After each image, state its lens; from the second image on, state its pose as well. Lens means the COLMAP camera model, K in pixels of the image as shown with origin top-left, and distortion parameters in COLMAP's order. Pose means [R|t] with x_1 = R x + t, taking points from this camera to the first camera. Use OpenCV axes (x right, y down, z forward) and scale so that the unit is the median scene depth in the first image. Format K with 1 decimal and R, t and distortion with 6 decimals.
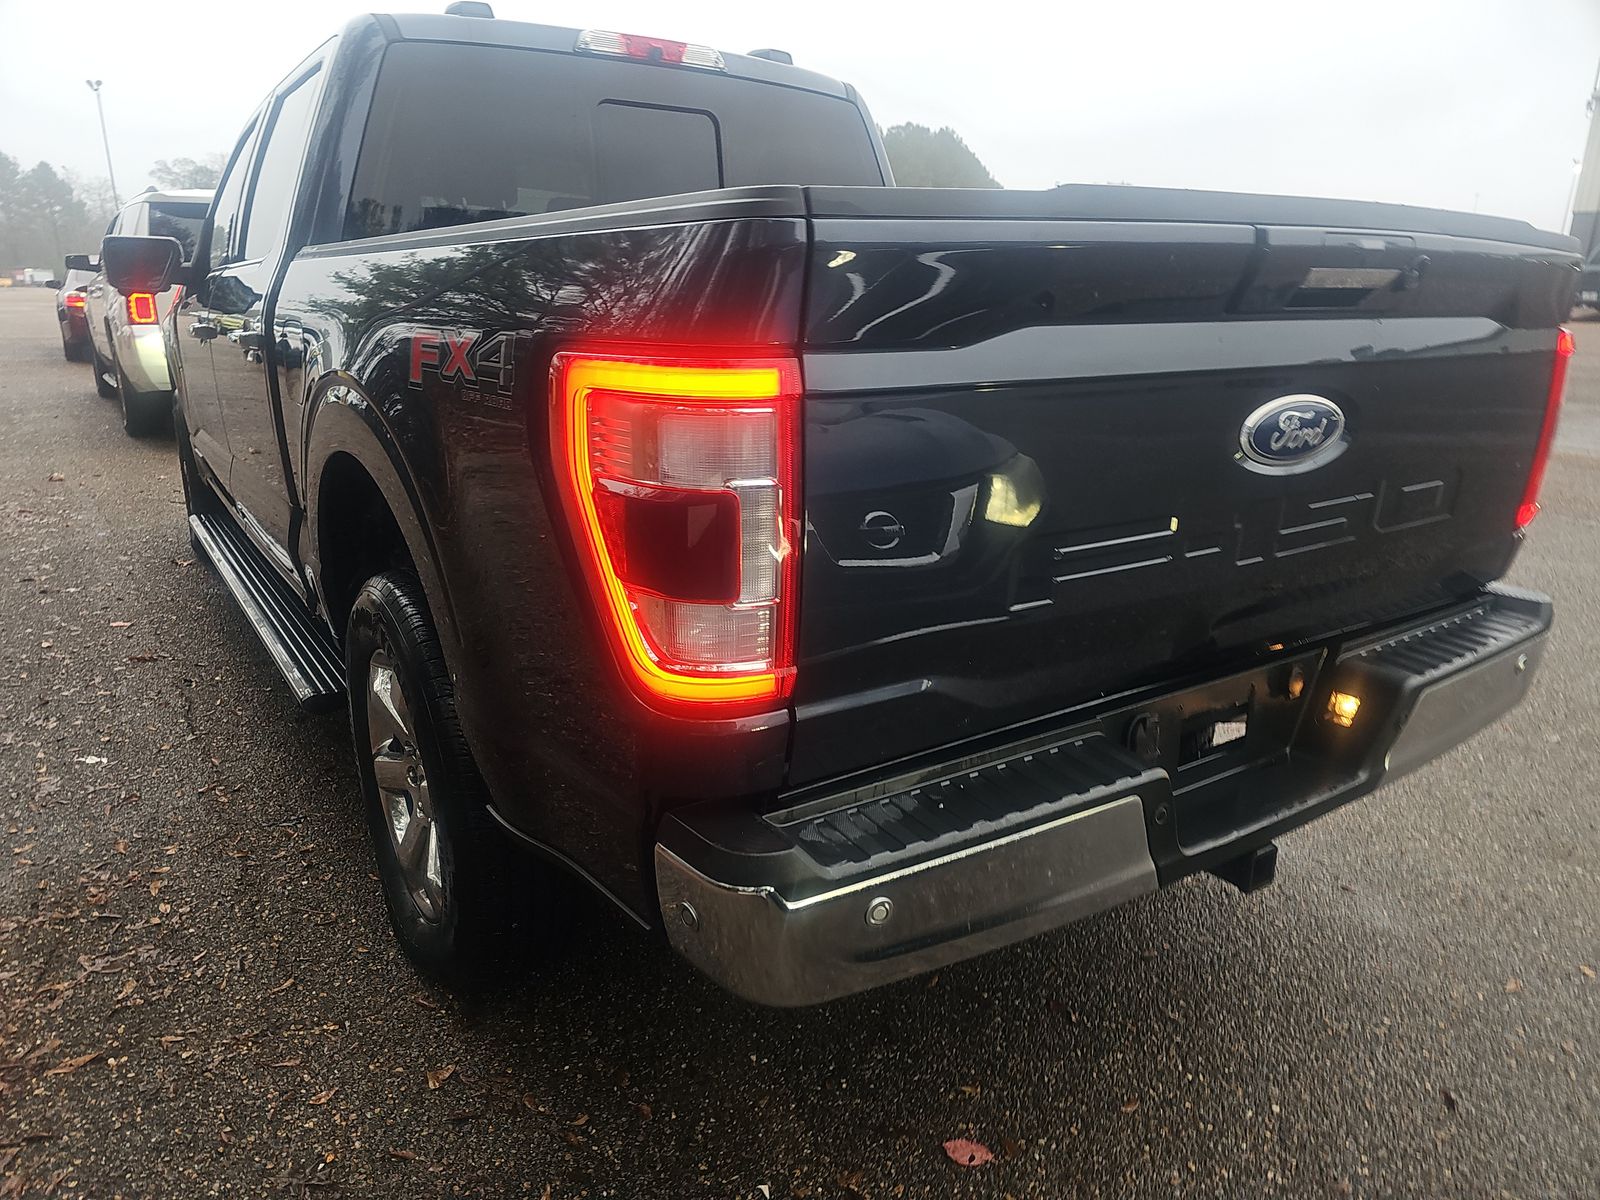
lens RADIAL K [[1063.3, 0, 769.8], [0, 1063.3, 649.4], [0, 0, 1]] dist [0.050507, -0.046168]
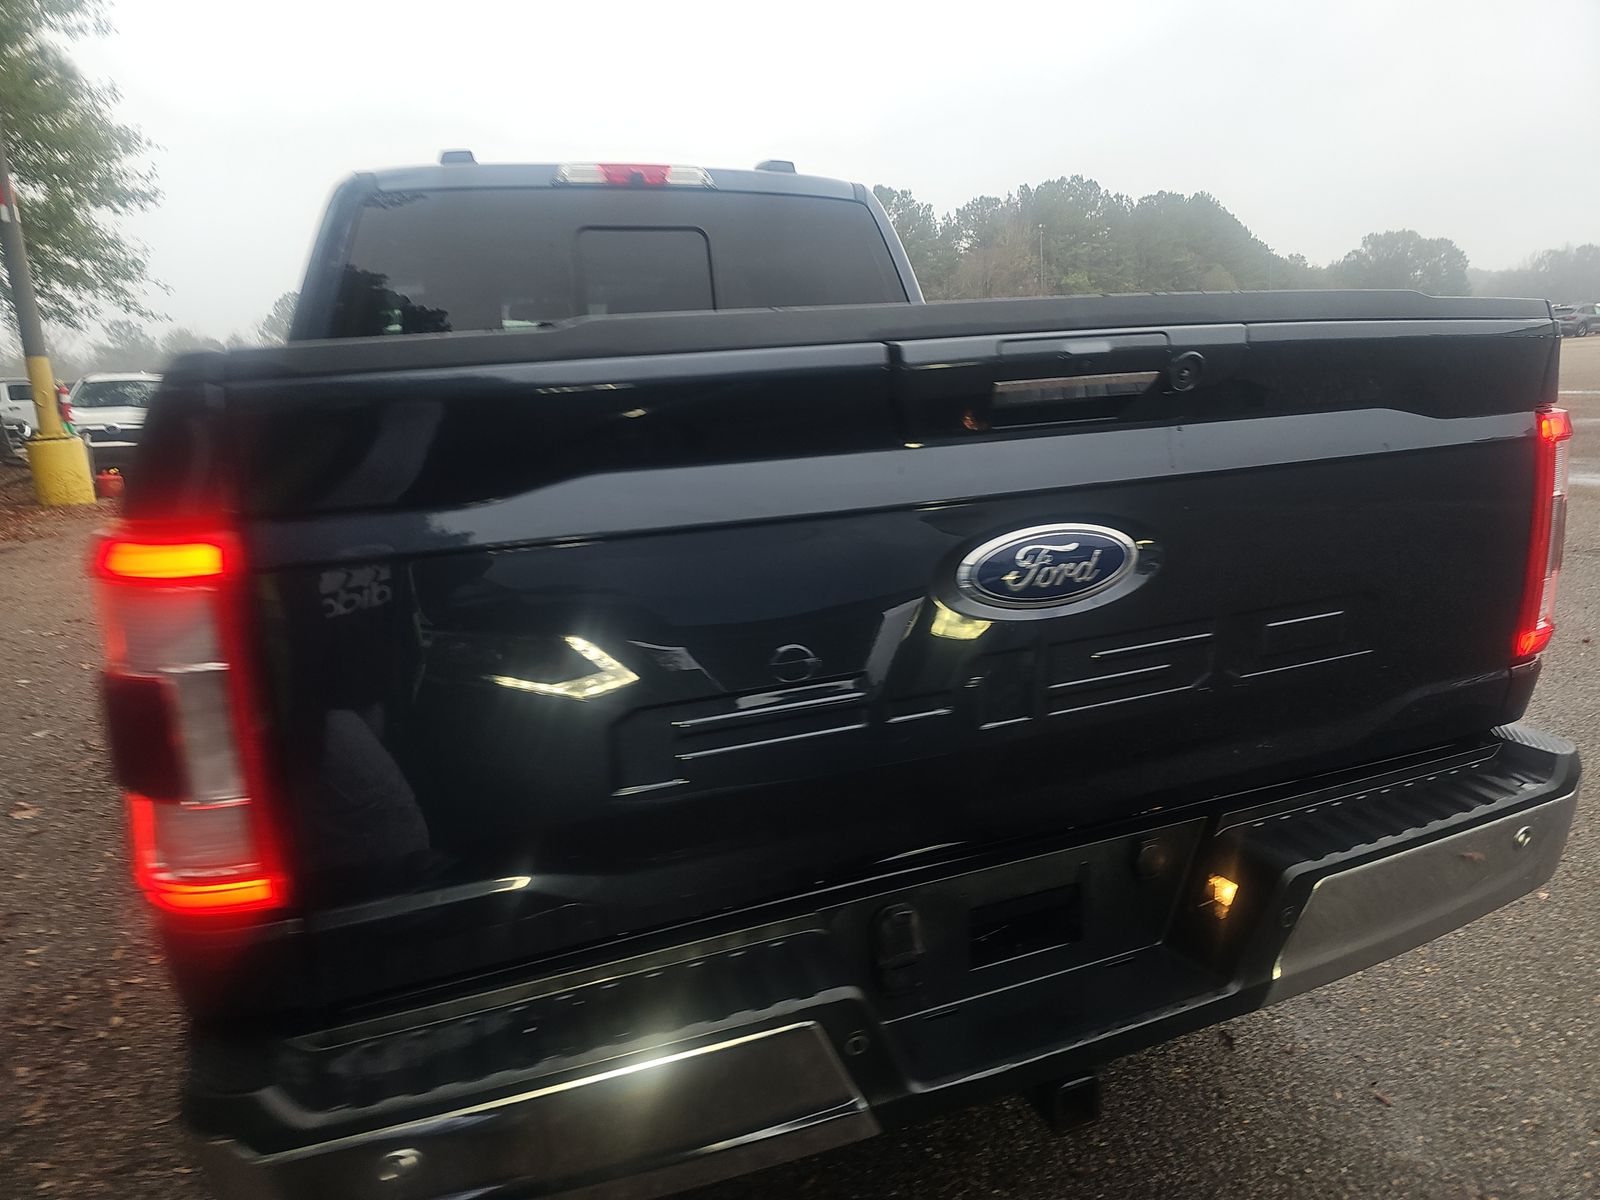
lens RADIAL K [[1063.3, 0, 793.5], [0, 1063.3, 629.5], [0, 0, 1]] dist [0.050507, -0.046168]
pose [[0.975870, -0.011379, -0.218058, 0.412273], [-0.008000, 0.996108, -0.087779, -0.071345], [0.218208, 0.087405, 0.971980, 0.144198]]
